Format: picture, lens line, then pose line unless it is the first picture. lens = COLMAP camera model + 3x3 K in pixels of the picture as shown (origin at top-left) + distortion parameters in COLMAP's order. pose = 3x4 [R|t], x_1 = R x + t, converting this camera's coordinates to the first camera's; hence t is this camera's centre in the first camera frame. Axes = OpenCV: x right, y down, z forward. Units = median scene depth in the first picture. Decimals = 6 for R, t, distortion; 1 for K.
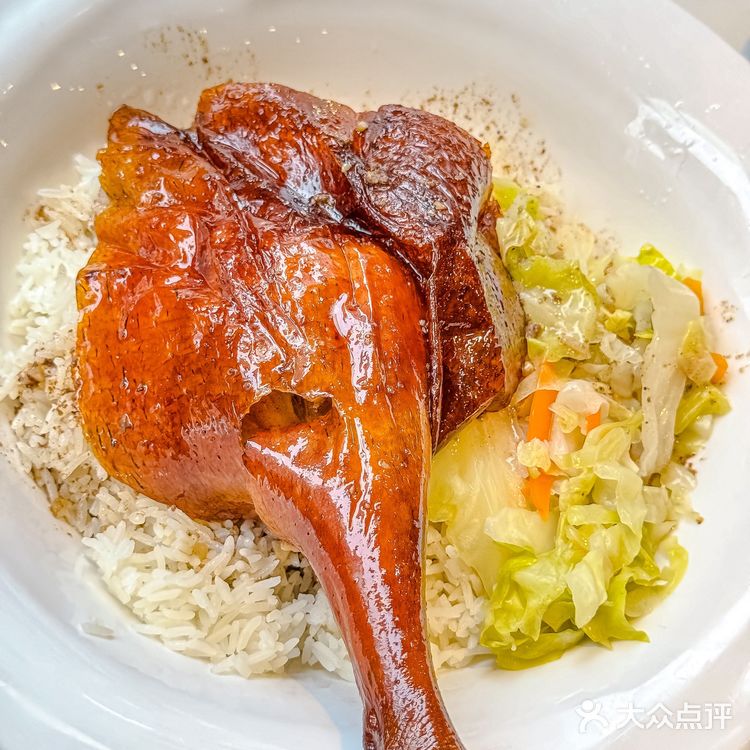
lens RADIAL K [[1377.0, 0, 375.0], [0, 1377.0, 375.0], [0, 0, 1]] dist [0.069054, -0.175381]
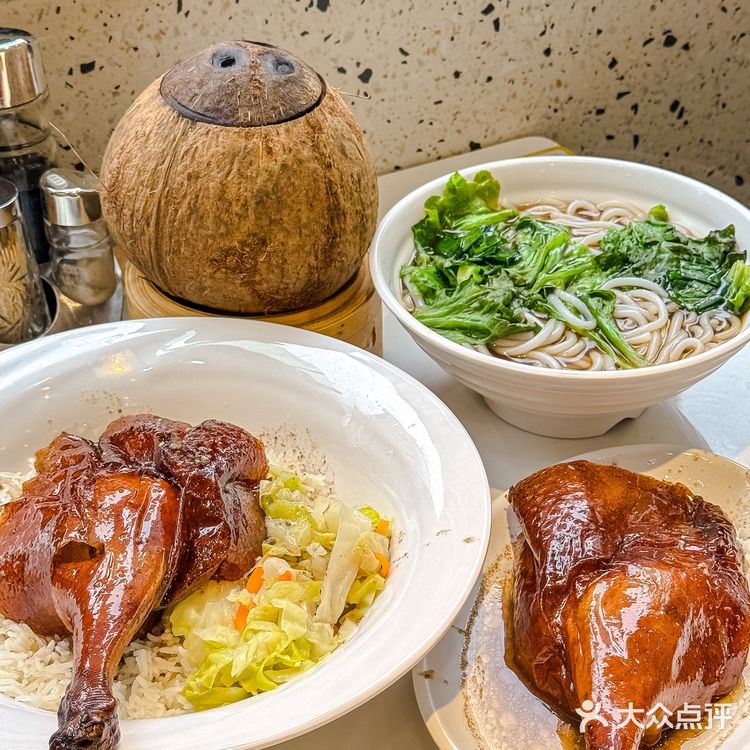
lens RADIAL K [[1377.0, 0, 375.0], [0, 1377.0, 375.0], [0, 0, 1]] dist [0.069054, -0.175381]
pose [[0.985870, -0.031149, -0.164590, 0.508345], [-0.037916, 0.915563, -0.400384, 0.431138], [0.163164, 0.400967, 0.901445, -0.513371]]
